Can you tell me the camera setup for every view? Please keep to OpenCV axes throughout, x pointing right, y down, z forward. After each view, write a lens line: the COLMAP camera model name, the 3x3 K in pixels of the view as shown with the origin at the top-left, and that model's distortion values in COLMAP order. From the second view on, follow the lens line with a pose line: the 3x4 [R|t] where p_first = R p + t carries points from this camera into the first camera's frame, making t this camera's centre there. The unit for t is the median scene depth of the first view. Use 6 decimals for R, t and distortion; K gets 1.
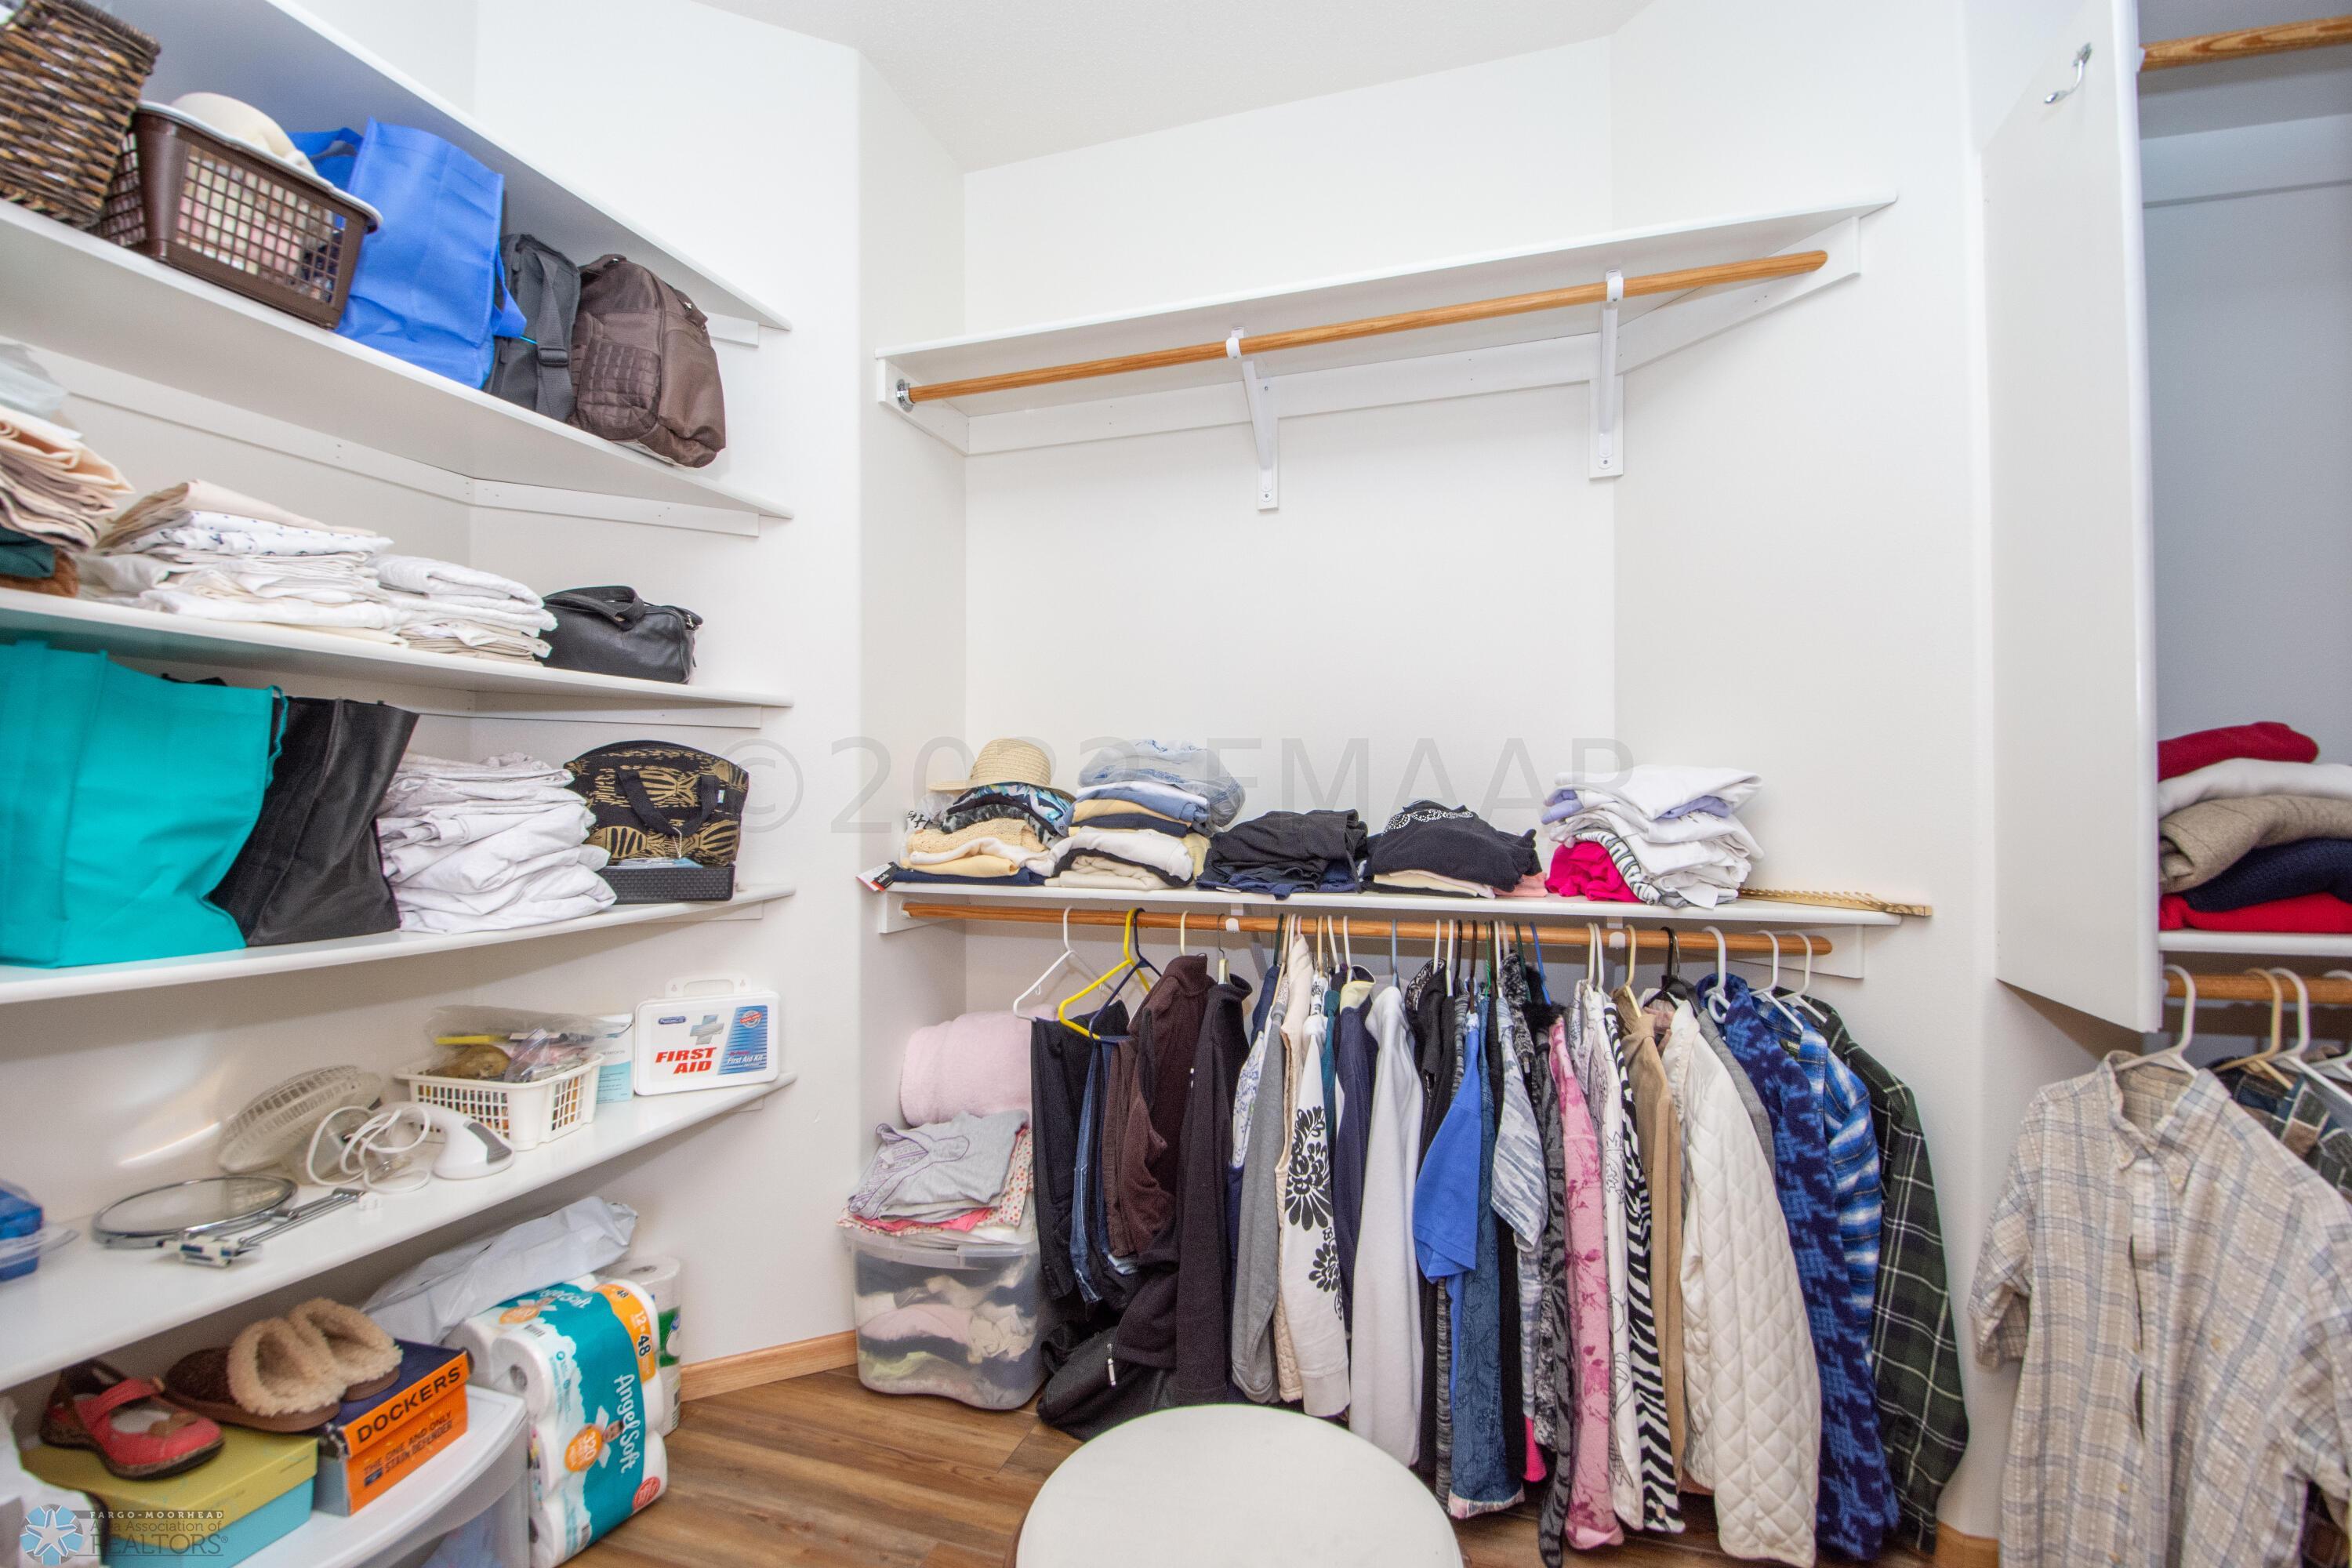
lens RADIAL K [[1031.4, 0, 1168.2], [0, 1031.4, 798.2], [0, 0, 1]] dist [0.018764, -0.025495]
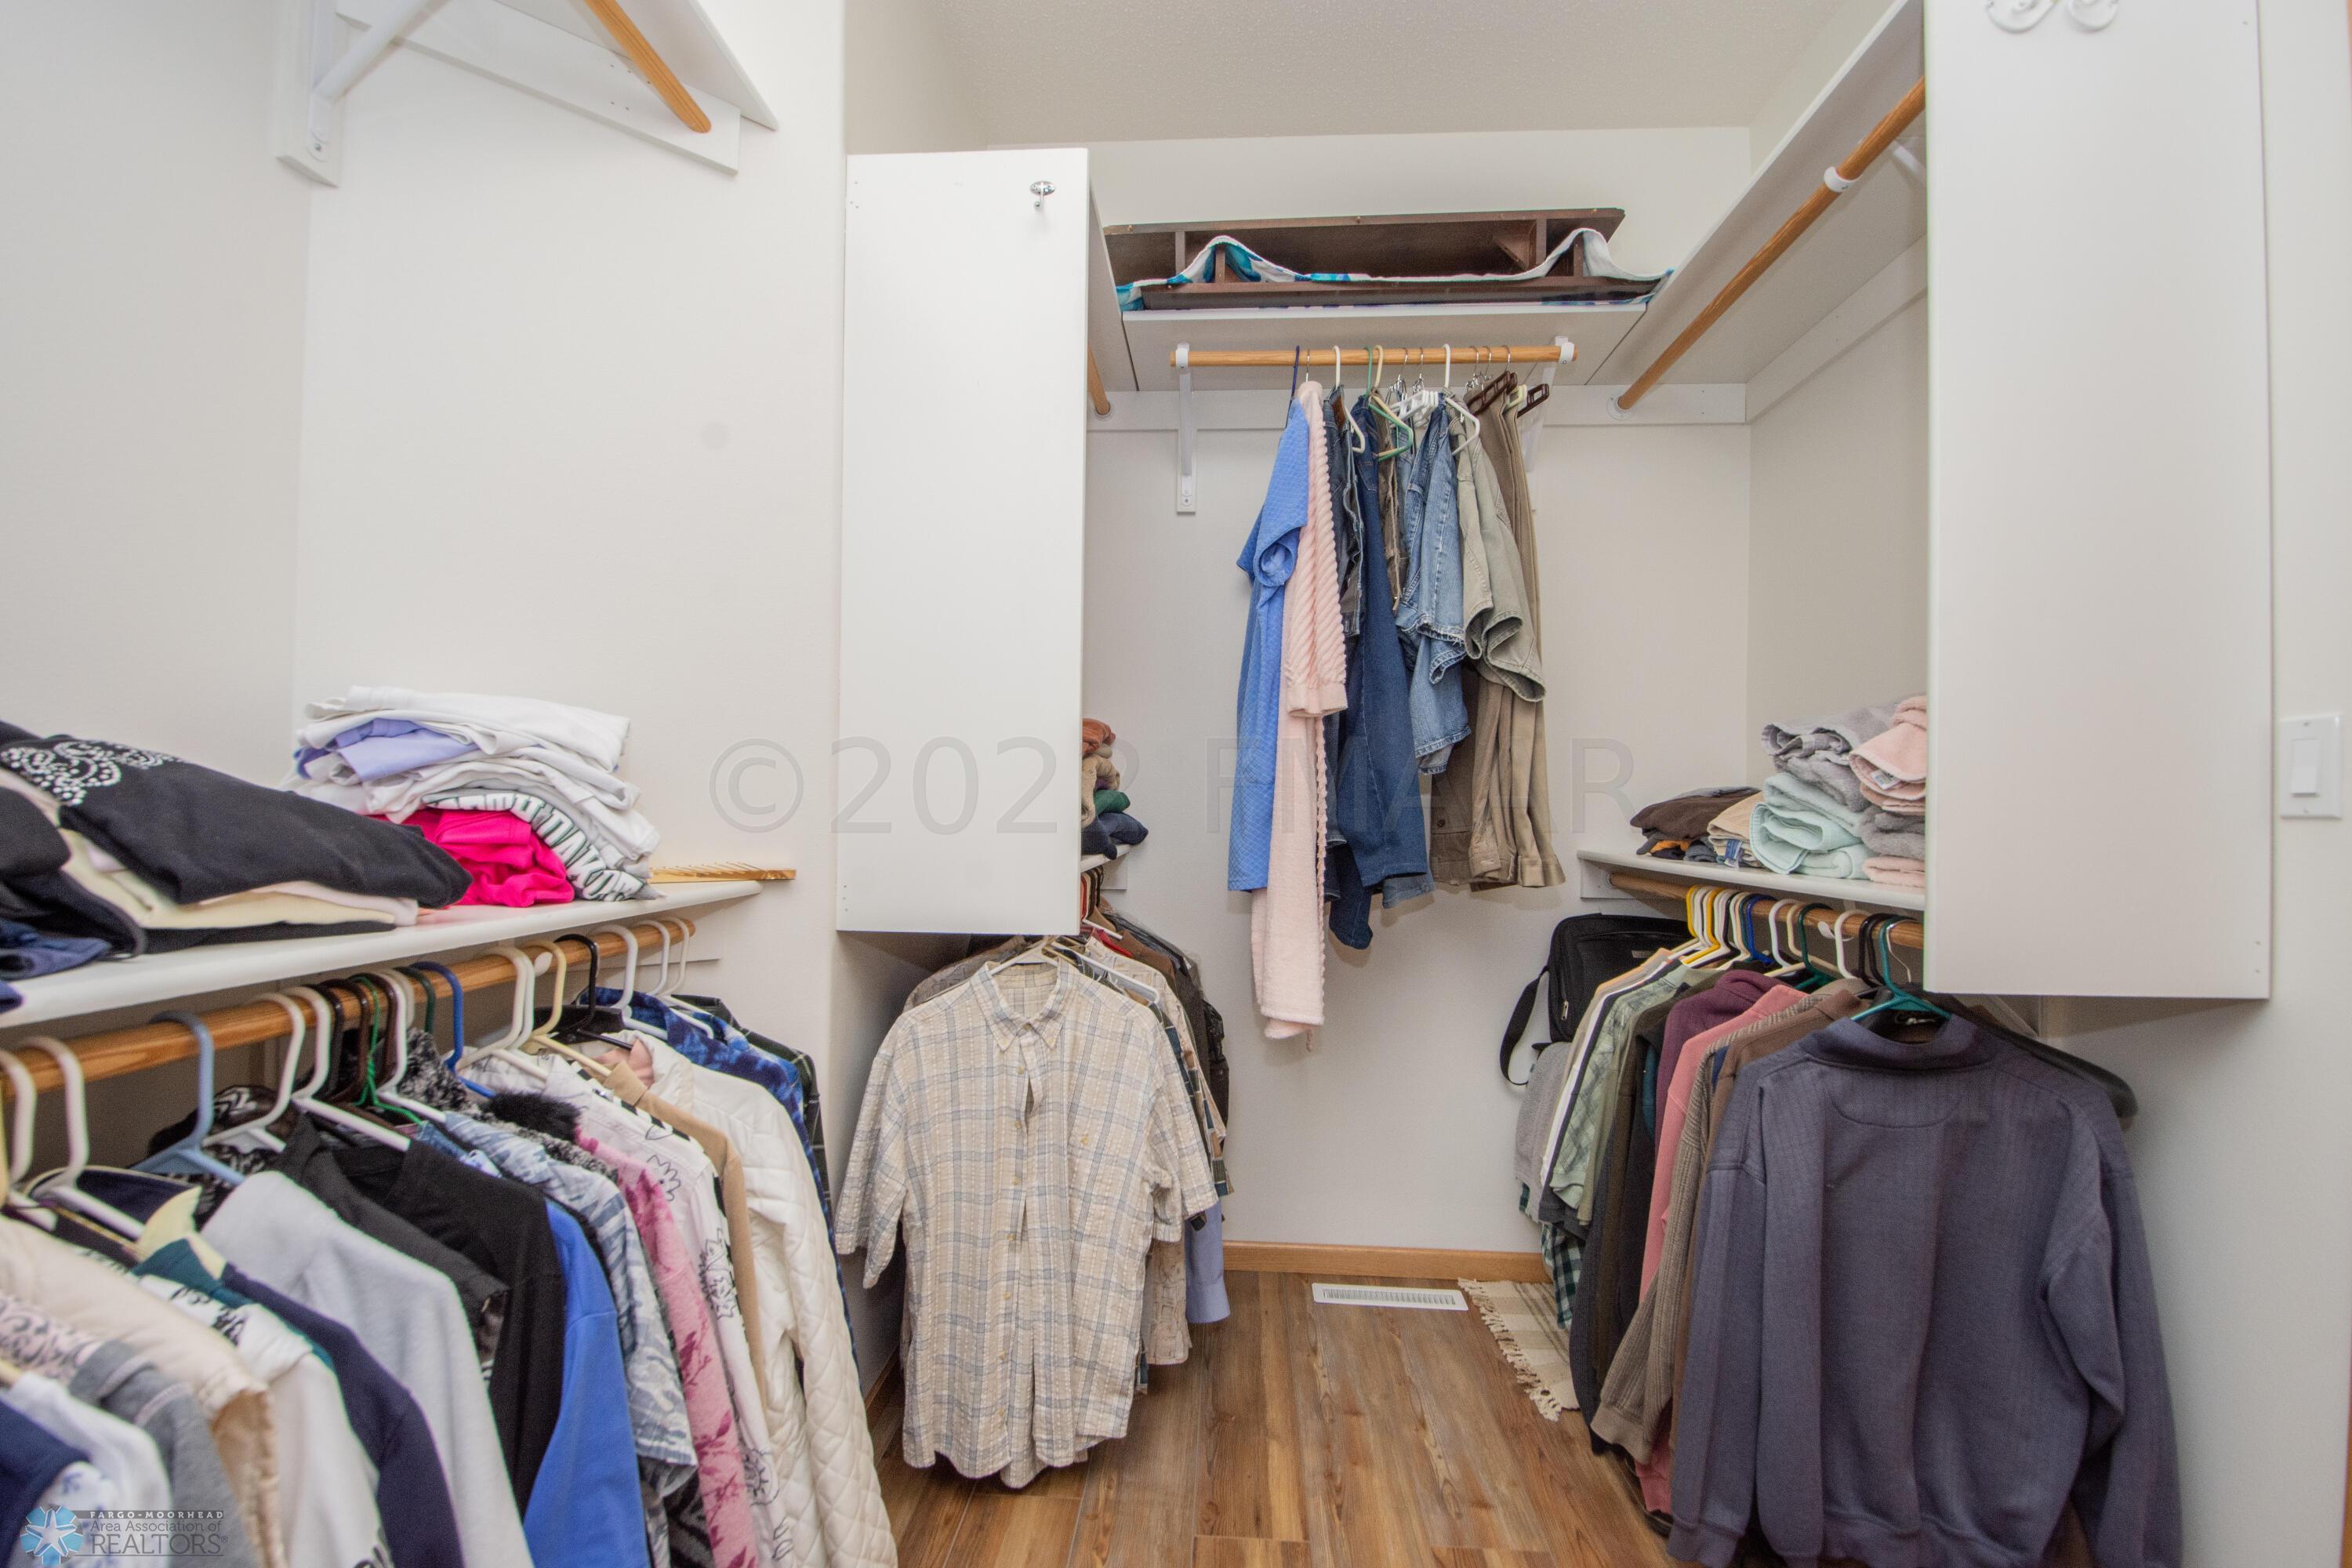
lens RADIAL K [[1031.4, 0, 1168.2], [0, 1031.4, 798.2], [0, 0, 1]] dist [0.018764, -0.025495]
pose [[-0.256320, -0.001679, 0.966591, -0.287113], [-0.017253, 0.999847, -0.002838, 0.029877], [-0.966438, -0.017404, -0.256310, 0.830416]]
